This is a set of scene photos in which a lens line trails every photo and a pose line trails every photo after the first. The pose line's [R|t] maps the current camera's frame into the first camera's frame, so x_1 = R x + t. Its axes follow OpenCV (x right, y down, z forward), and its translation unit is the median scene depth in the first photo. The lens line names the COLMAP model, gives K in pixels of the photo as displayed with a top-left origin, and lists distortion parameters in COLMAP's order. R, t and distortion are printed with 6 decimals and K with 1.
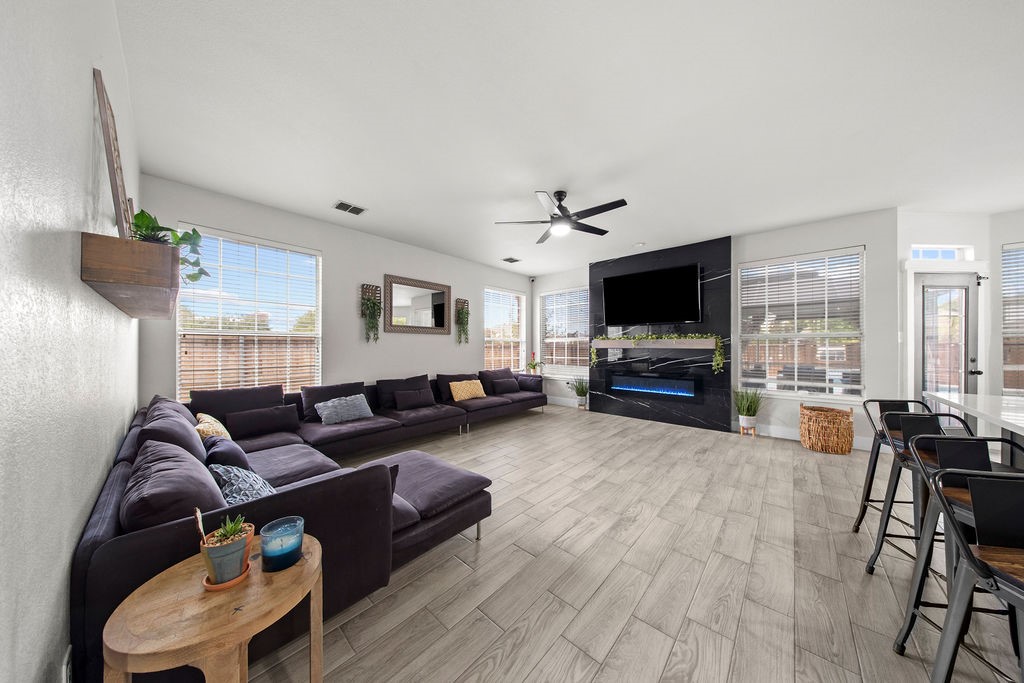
lens RADIAL K [[308.7, 0, 512.2], [0, 308.7, 346.1], [0, 0, 1]] dist [-0.000001, -0.000043]
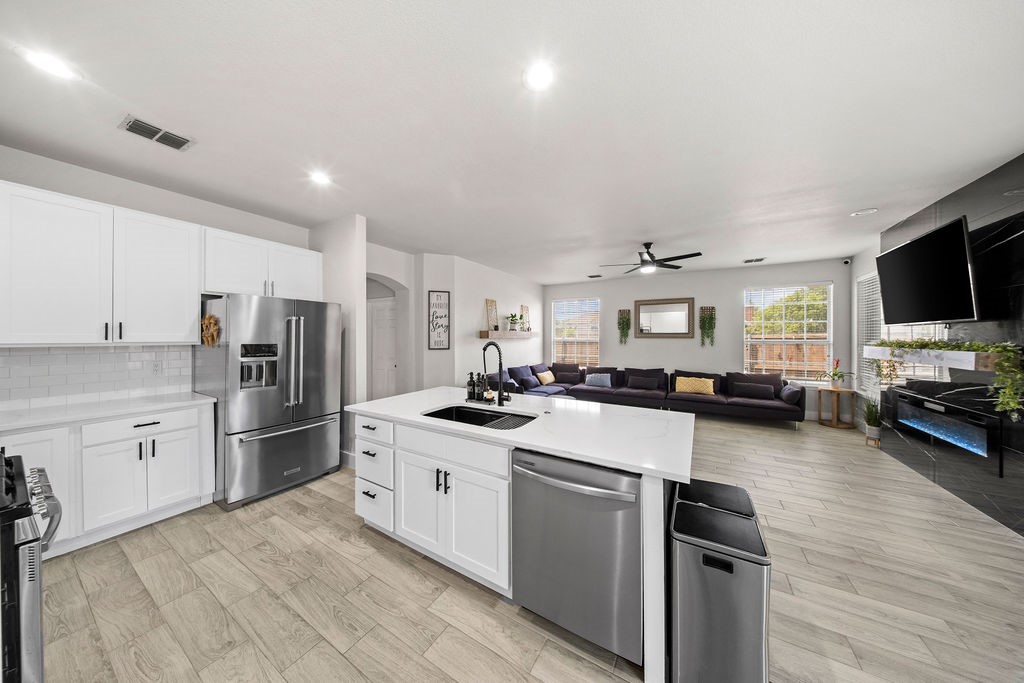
lens RADIAL K [[313.4, 0, 511.5], [0, 313.4, 338.1], [0, 0, 1]] dist [-0.000721, -0.000091]
pose [[0.195228, 0.004769, -0.980746, 1.292779], [0.001358, 0.999986, 0.005133, -0.067467], [0.980757, -0.002334, 0.195219, 0.105533]]
